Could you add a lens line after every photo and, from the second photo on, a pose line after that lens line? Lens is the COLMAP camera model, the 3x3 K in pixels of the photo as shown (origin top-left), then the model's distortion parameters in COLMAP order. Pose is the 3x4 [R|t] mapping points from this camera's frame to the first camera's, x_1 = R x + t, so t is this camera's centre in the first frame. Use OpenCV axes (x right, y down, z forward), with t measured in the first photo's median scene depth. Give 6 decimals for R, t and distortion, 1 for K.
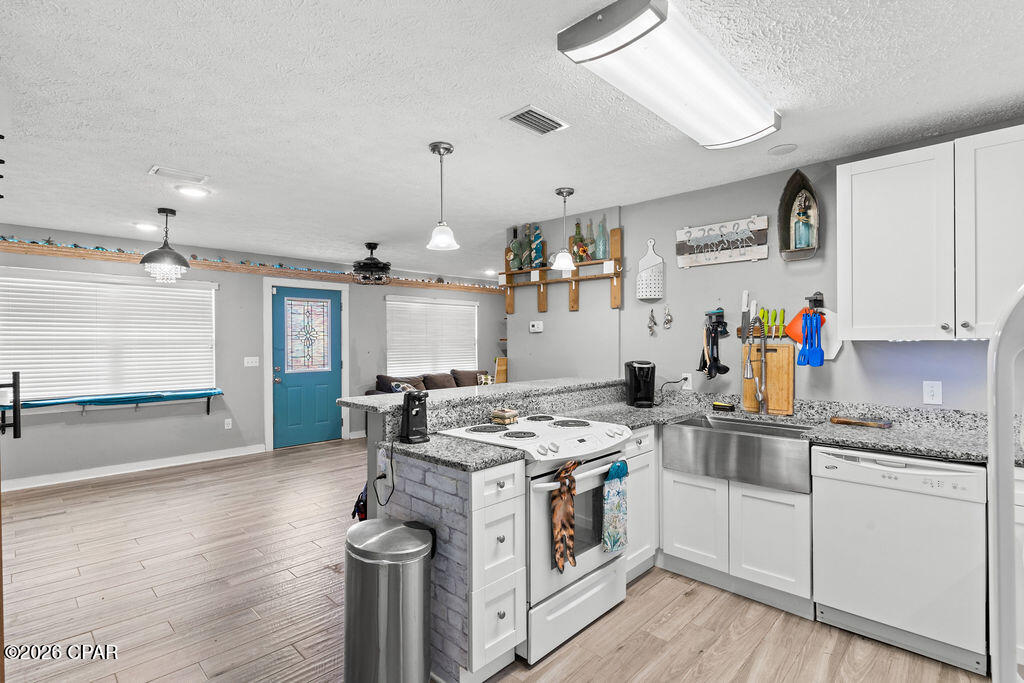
lens RADIAL K [[494.2, 0, 507.0], [0, 494.2, 340.1], [0, 0, 1]] dist [0.000922, -0.000159]
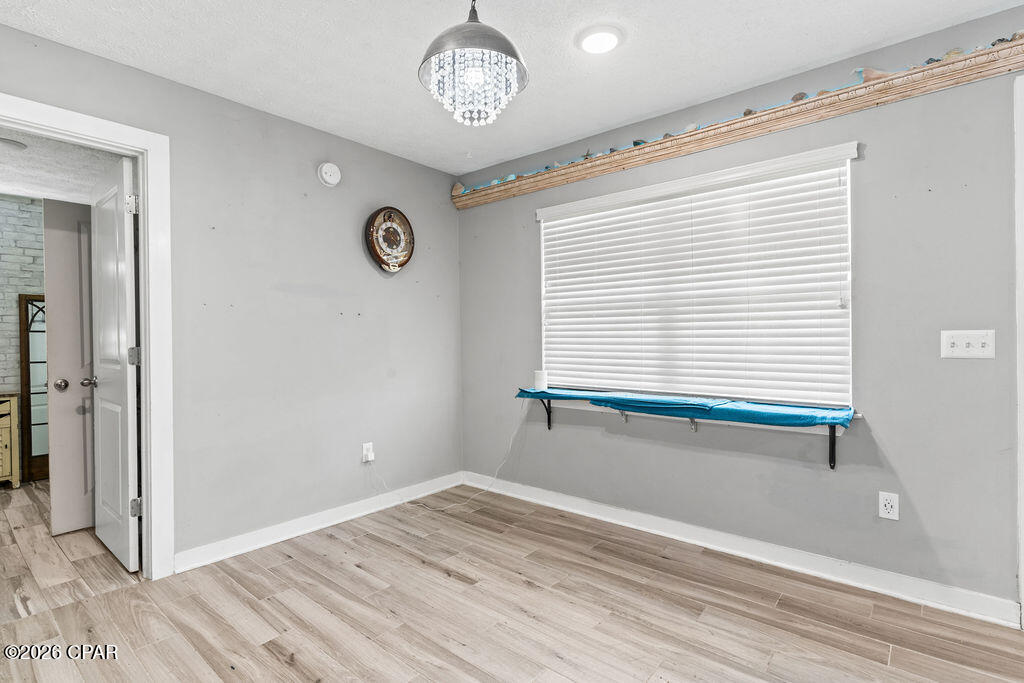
lens RADIAL K [[502.3, 0, 506.7], [0, 502.3, 340.6], [0, 0, 1]] dist [0.000615, -0.000374]
pose [[0.067171, 0.005083, -0.997729, -0.309944], [0.008703, 0.999946, 0.005681, 0.059109], [0.997704, -0.009065, 0.067123, 1.058913]]
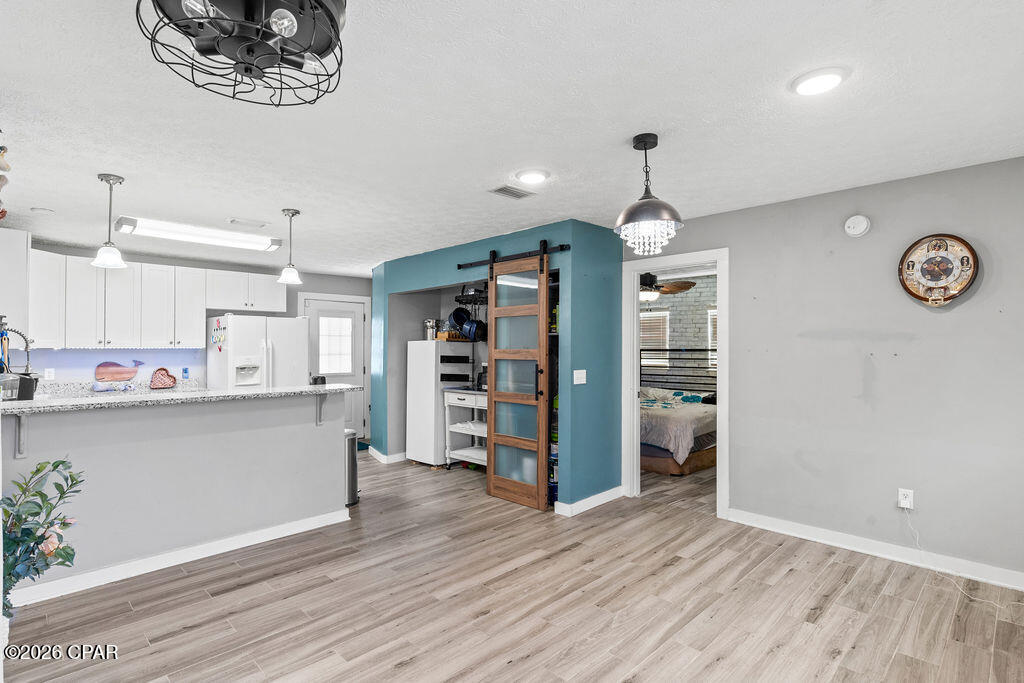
lens RADIAL K [[510.4, 0, 507.0], [0, 510.4, 336.5], [0, 0, 1]] dist [0.000935, -0.000037]
pose [[-0.999625, 0.004107, 0.027086, -0.568890], [0.003489, 0.999733, -0.022826, 0.001041], [-0.027172, -0.022723, -0.999372, 1.777857]]
